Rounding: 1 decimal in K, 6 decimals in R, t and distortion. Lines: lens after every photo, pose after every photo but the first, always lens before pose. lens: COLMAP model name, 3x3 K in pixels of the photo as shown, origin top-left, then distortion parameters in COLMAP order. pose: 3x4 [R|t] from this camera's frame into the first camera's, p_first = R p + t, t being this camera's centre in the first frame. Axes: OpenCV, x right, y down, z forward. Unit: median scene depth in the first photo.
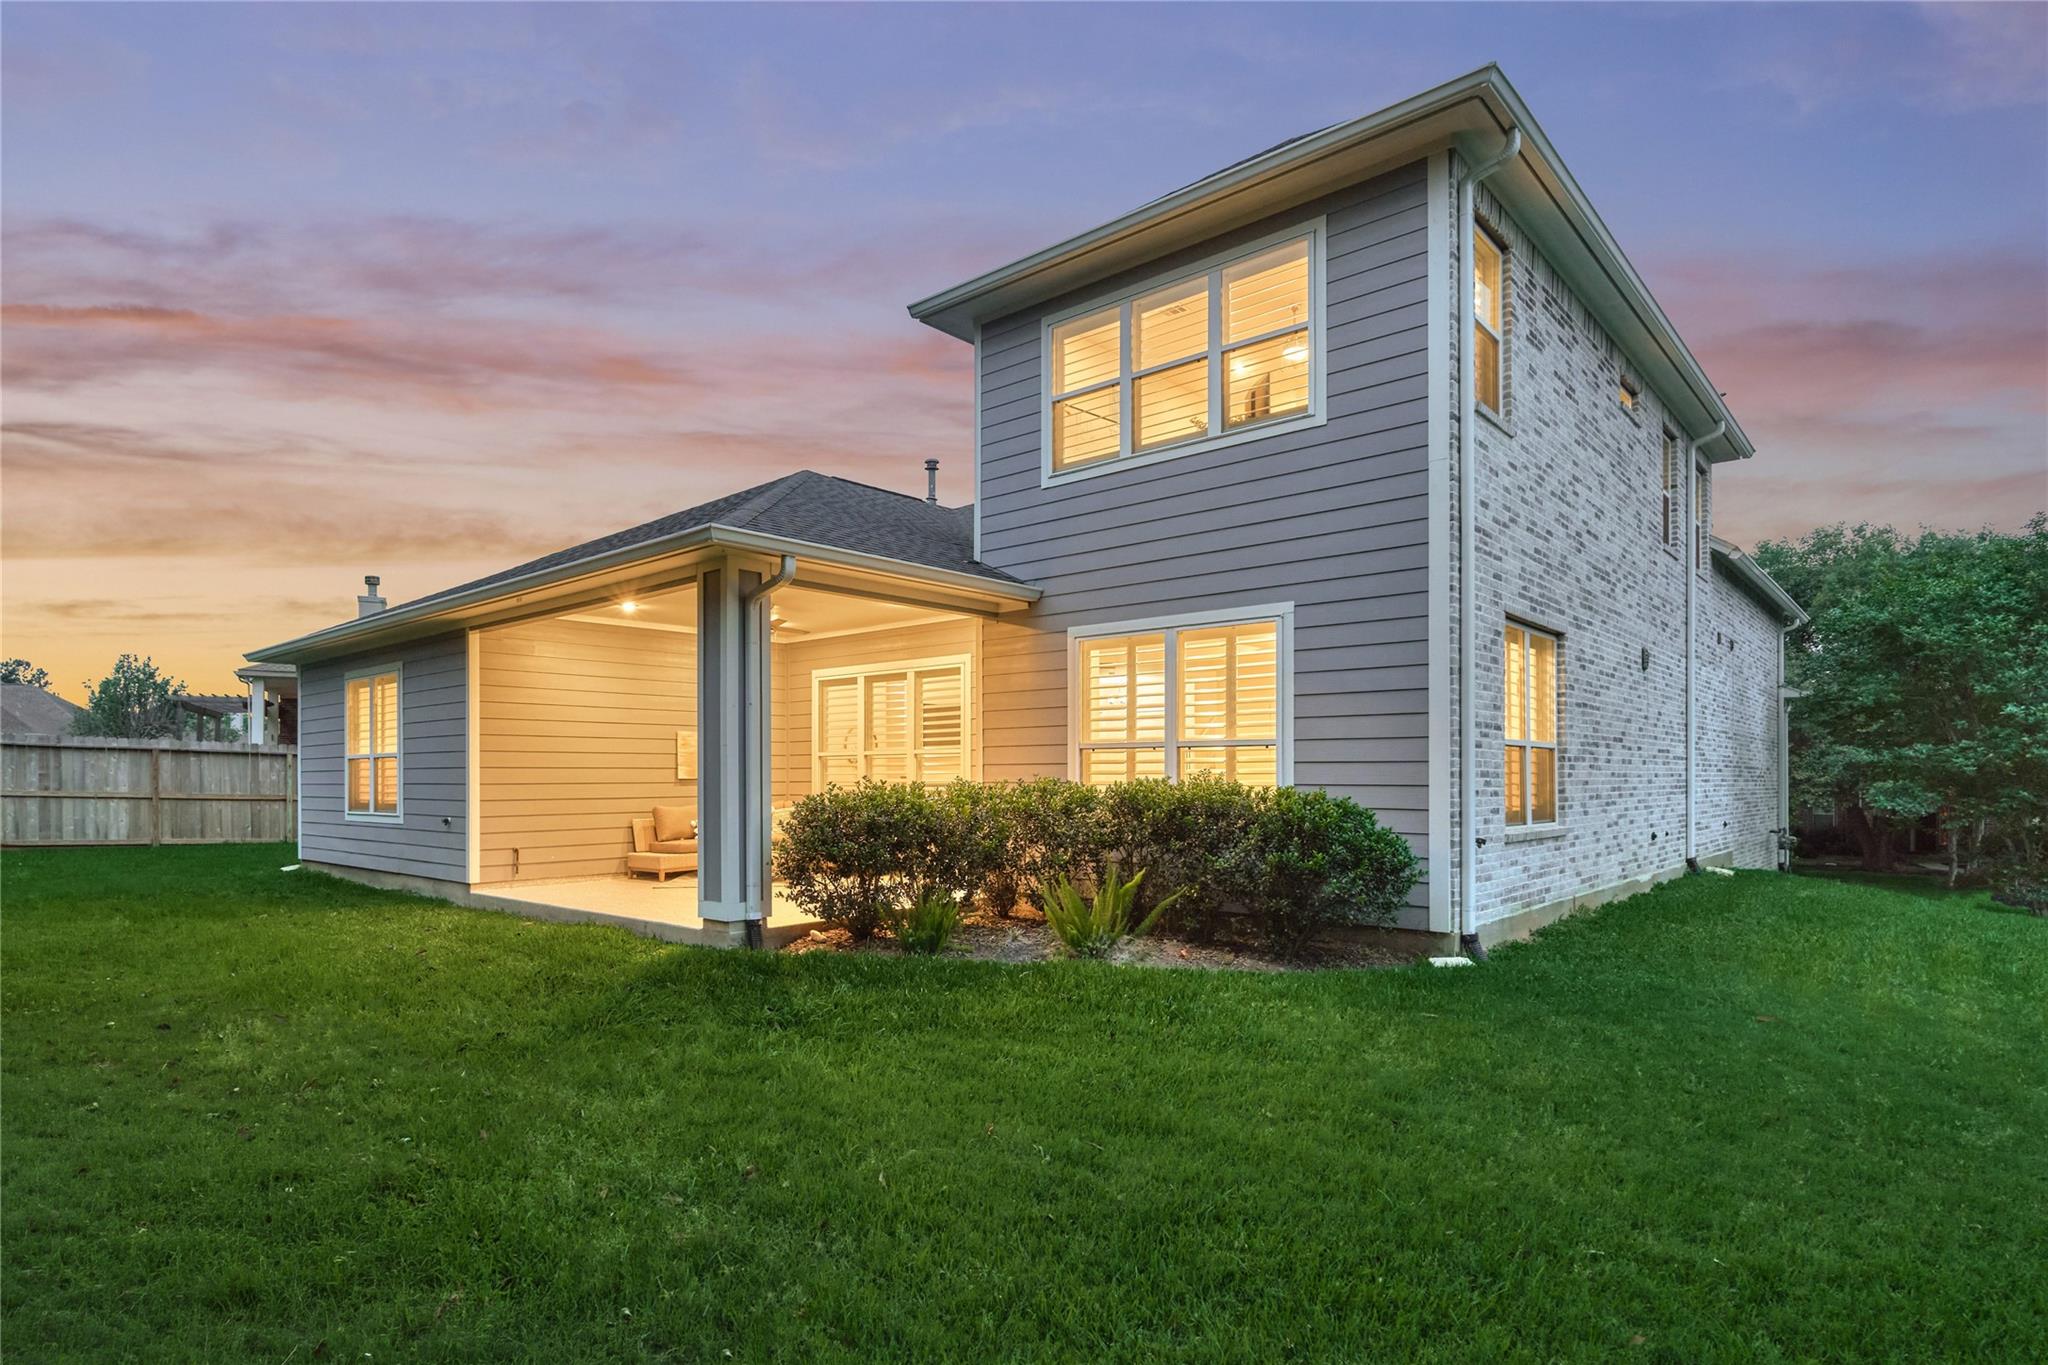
lens RADIAL K [[1109.5, 0, 976.4], [0, 1109.5, 777.4], [0, 0, 1]] dist [-0.000411, 0.000113]
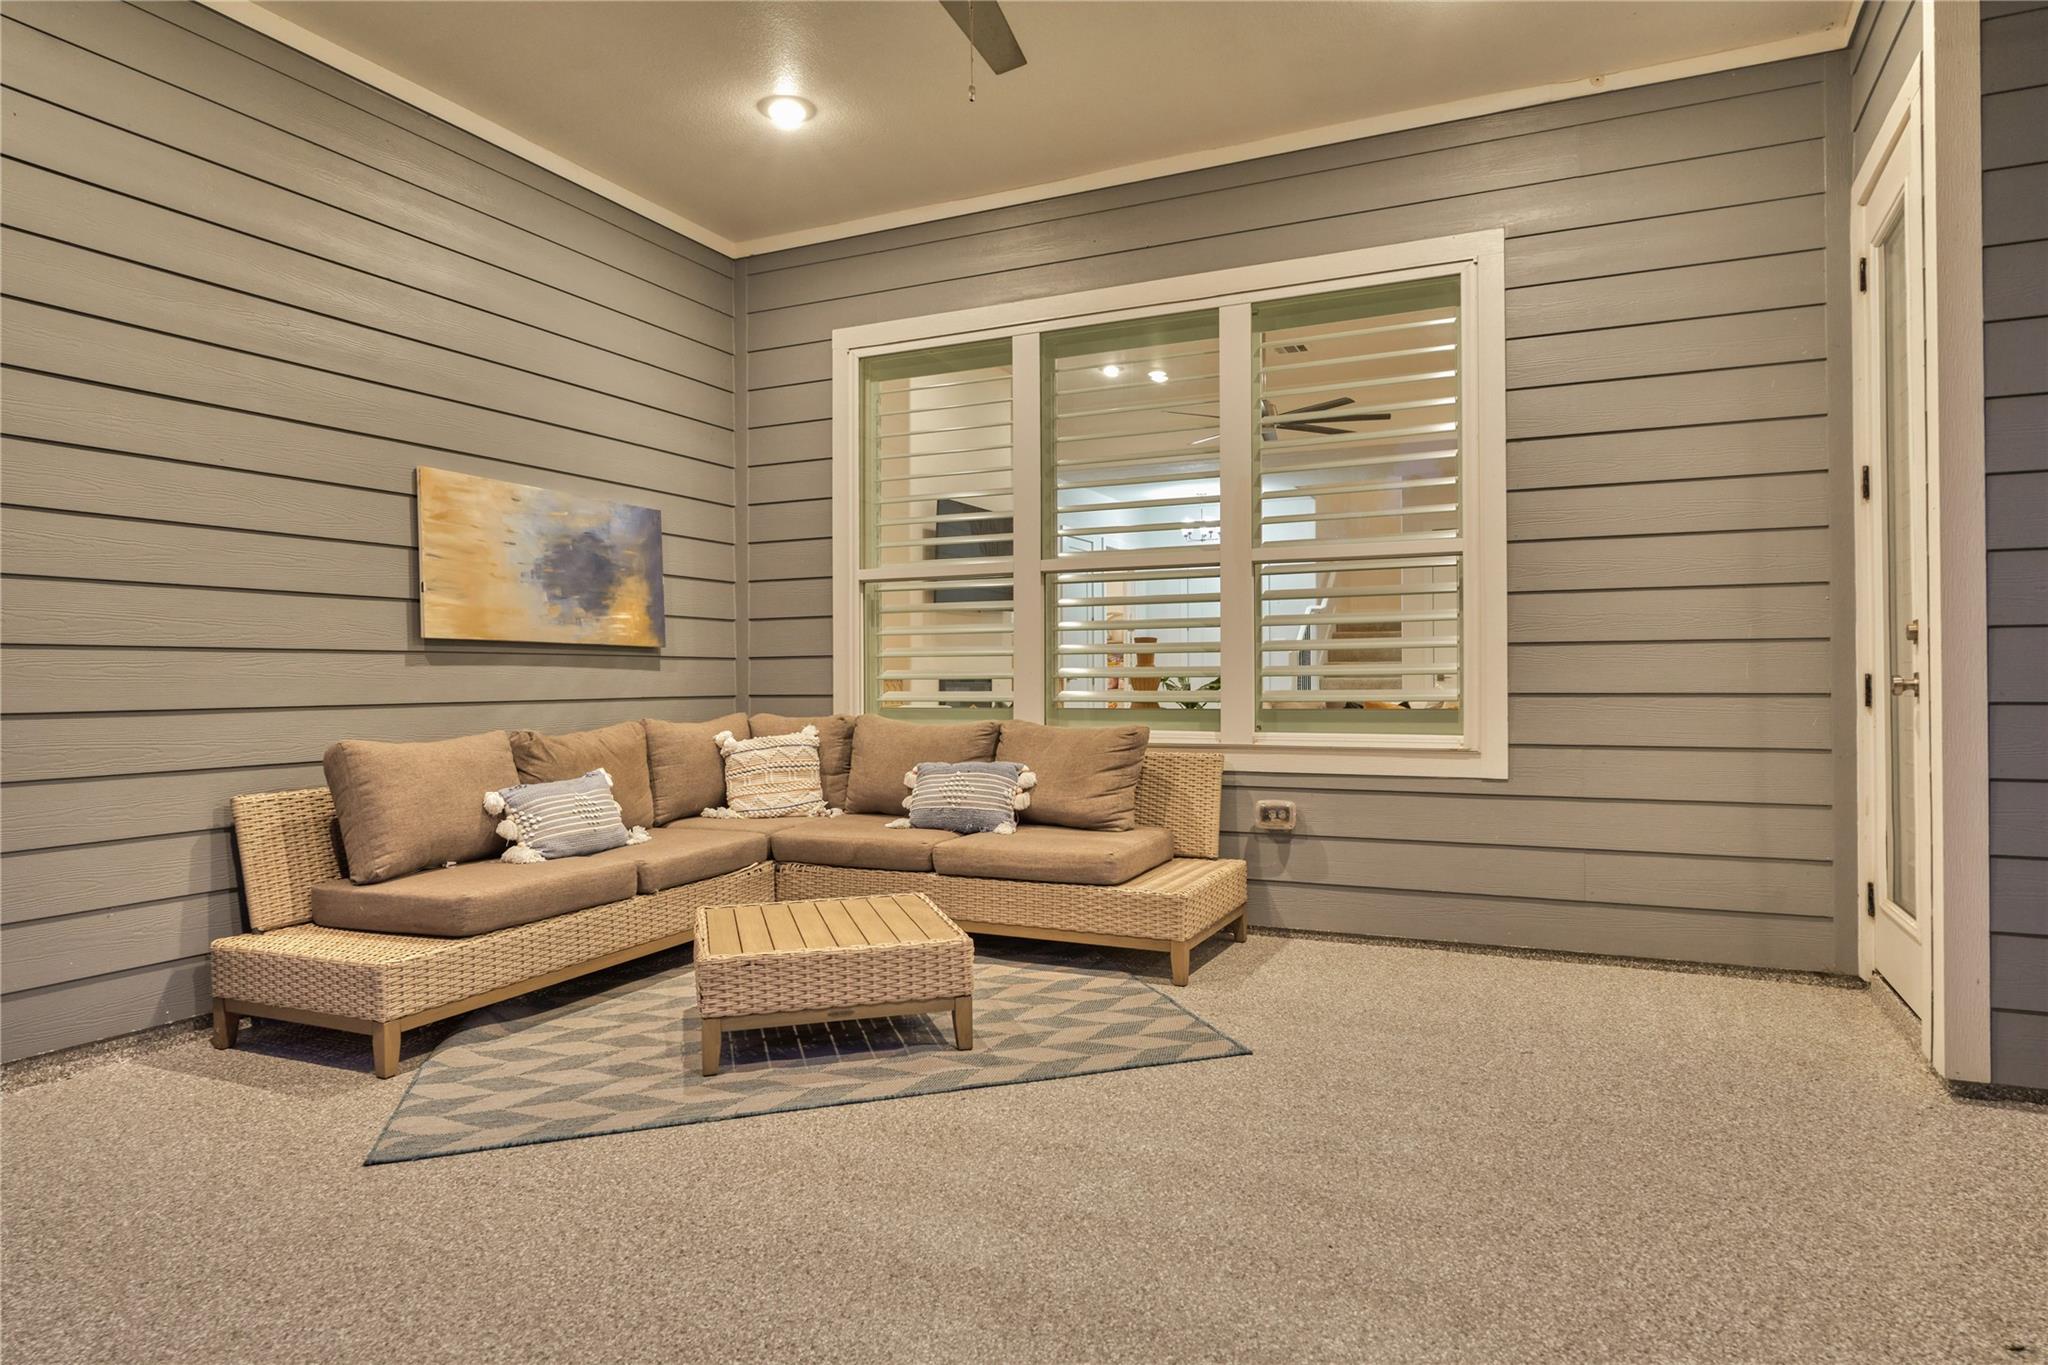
lens RADIAL K [[1223.3, 0, 1029.5], [0, 1223.3, 677.5], [0, 0, 1]] dist [-0.000318, -0.000456]
pose [[0.955270, 0.001309, 0.295731, -0.221159], [-0.000531, 0.999996, -0.002709, 0.012015], [-0.295734, 0.002431, 0.955267, 0.685969]]
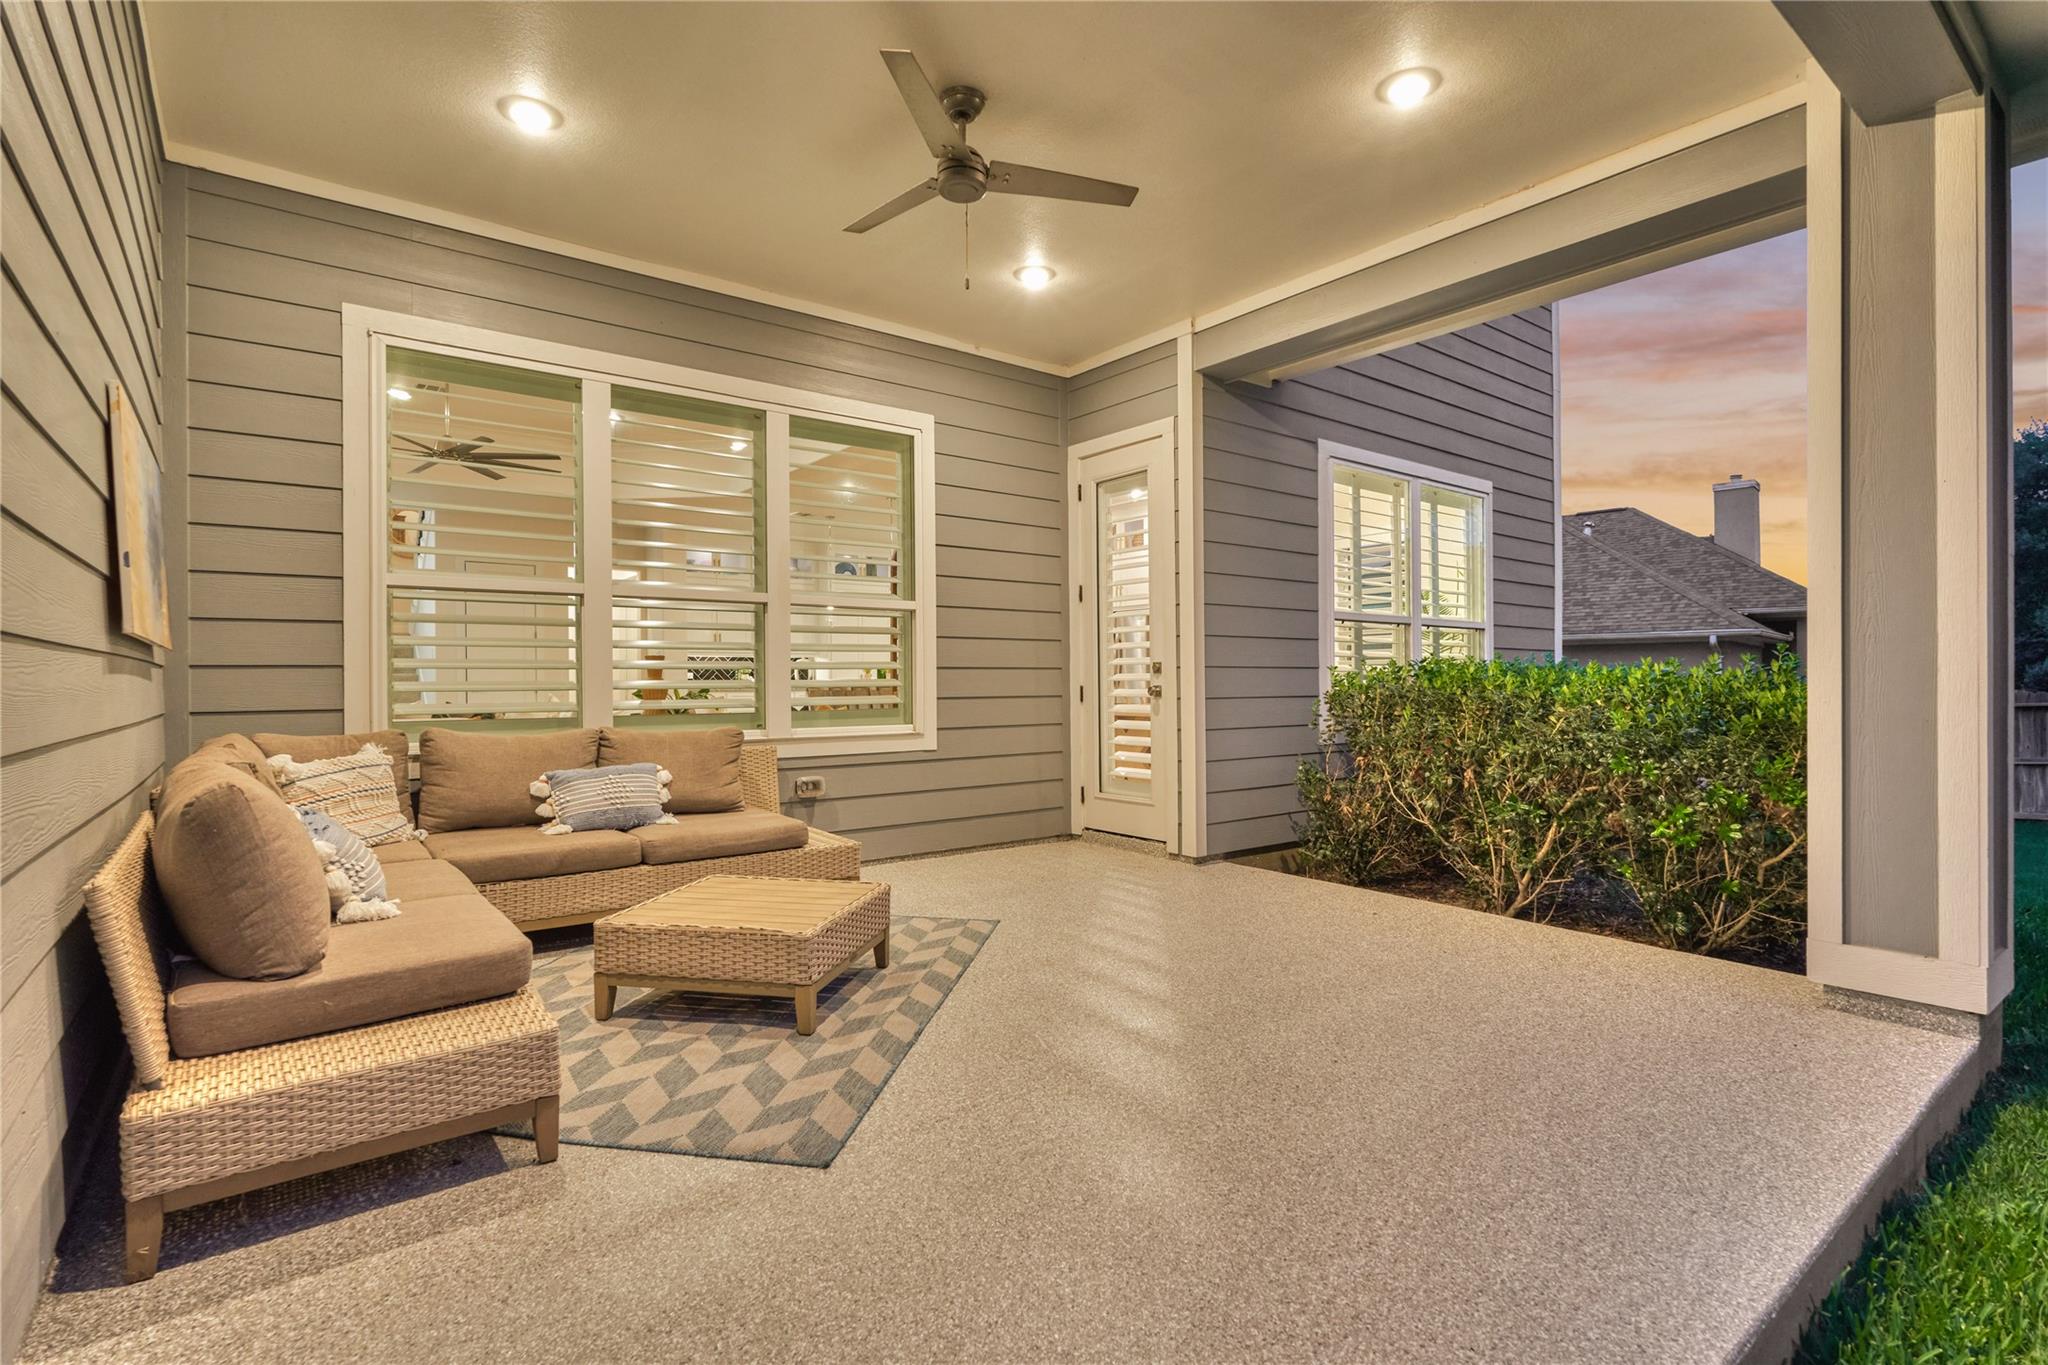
lens RADIAL K [[972.9, 0, 1021.0], [0, 972.9, 689.5], [0, 0, 1]] dist [-0.000478, 0.000248]
pose [[0.173883, -0.000623, 0.984766, -0.417317], [0.005628, 0.999984, -0.000361, 0.011982], [-0.984750, 0.005605, 0.173884, 0.847553]]
